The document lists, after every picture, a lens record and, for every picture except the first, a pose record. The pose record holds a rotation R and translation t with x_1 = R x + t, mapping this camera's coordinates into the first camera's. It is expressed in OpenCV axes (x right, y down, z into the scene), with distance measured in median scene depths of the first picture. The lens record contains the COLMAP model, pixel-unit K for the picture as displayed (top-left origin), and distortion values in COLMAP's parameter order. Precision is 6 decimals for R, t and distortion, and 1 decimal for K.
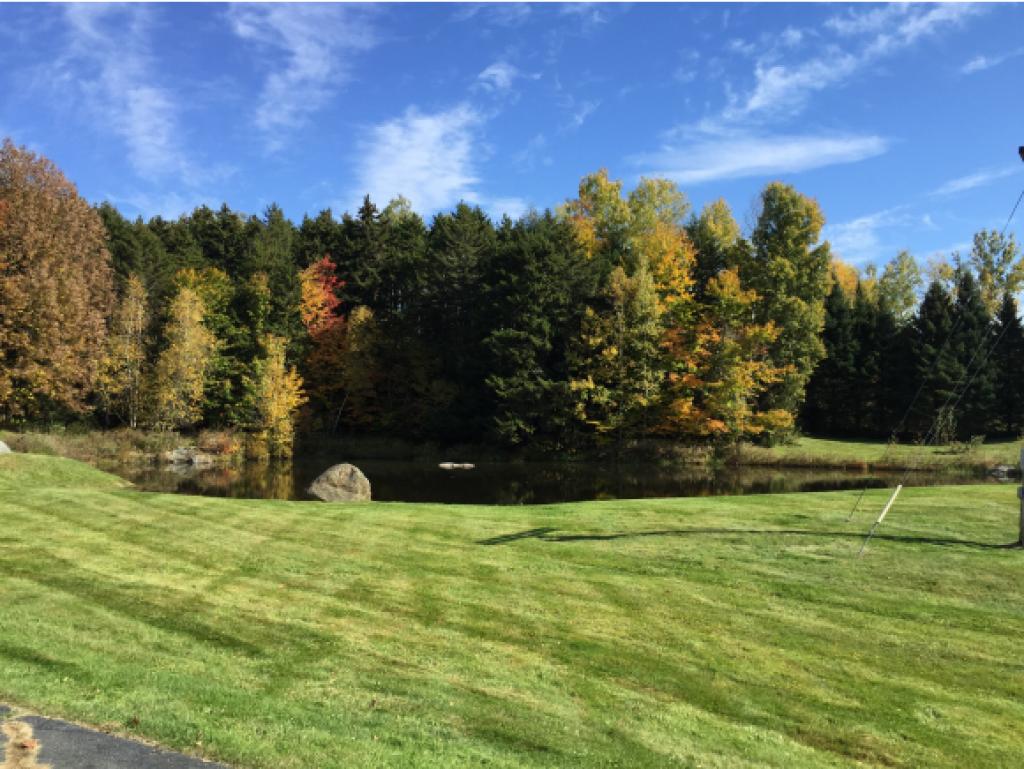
lens RADIAL K [[858.6, 0, 512.0], [0, 858.6, 384.5], [0, 0, 1]] dist [0.087996, -0.138611]
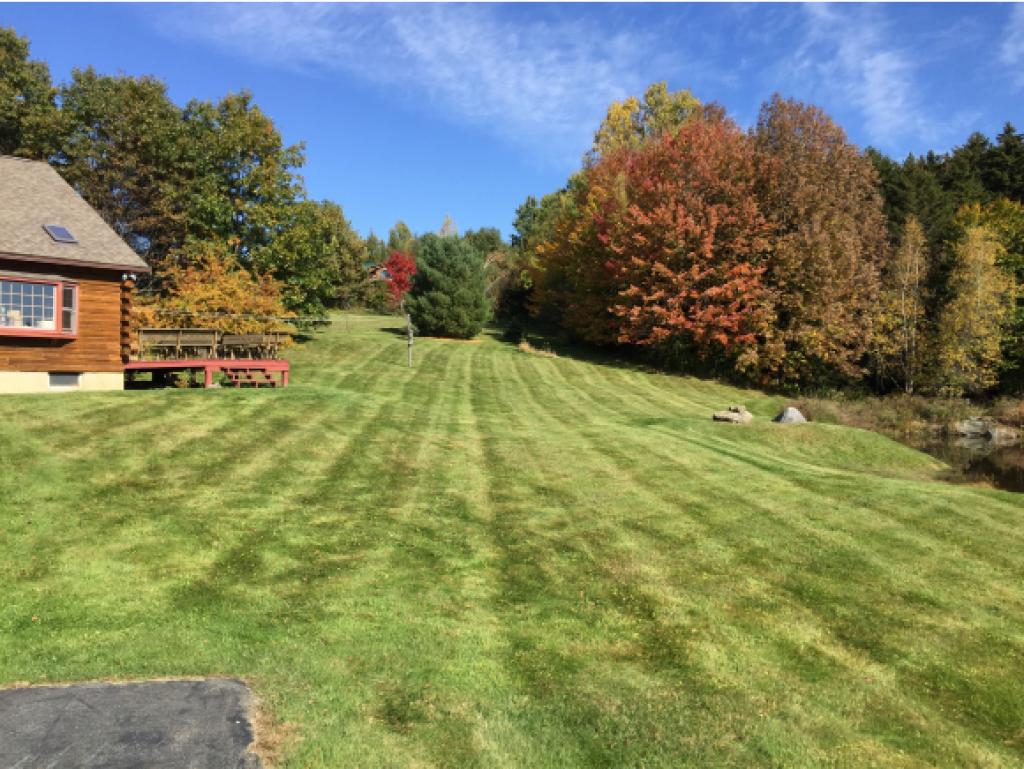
lens RADIAL K [[858.6, 0, 512.0], [0, 858.6, 384.5], [0, 0, 1]] dist [0.087996, -0.138611]
pose [[0.693917, 0.001699, -0.720053, -0.087757], [0.028000, 0.999177, 0.029341, 0.003863], [0.719511, -0.040522, 0.693298, 0.105545]]
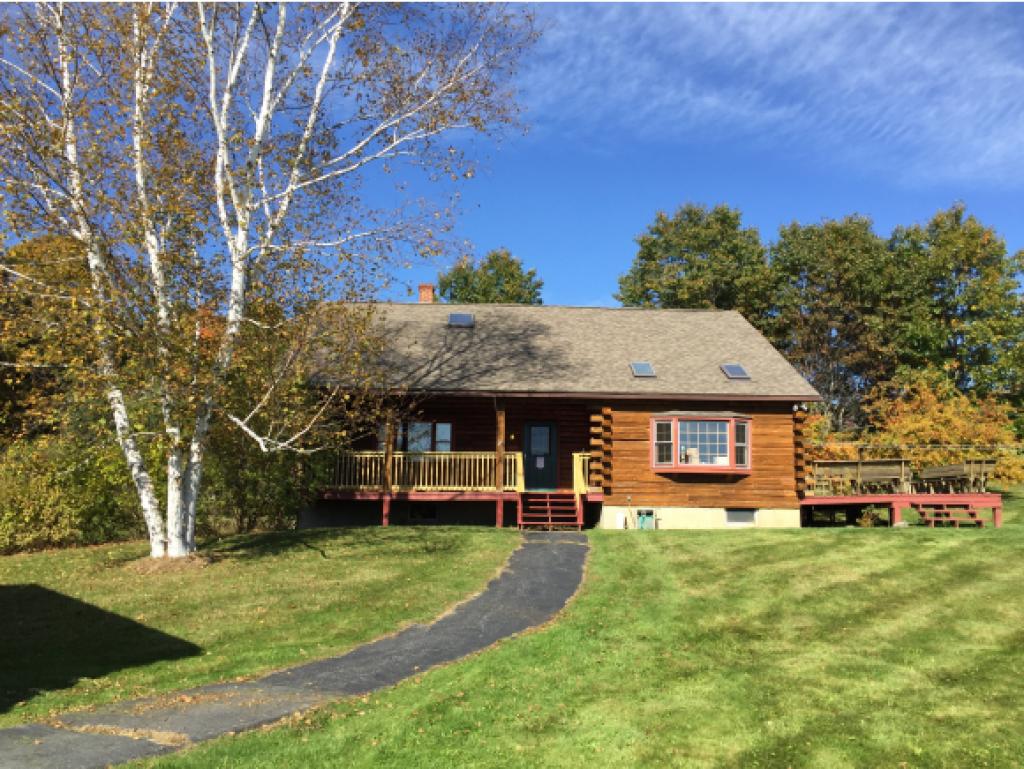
lens RADIAL K [[858.6, 0, 512.0], [0, 858.6, 384.5], [0, 0, 1]] dist [0.087996, -0.138611]
pose [[-0.051815, -0.162202, -0.985396, -0.146210], [0.031499, 0.985965, -0.163952, 0.015457], [0.998160, -0.039534, -0.045979, 0.196719]]
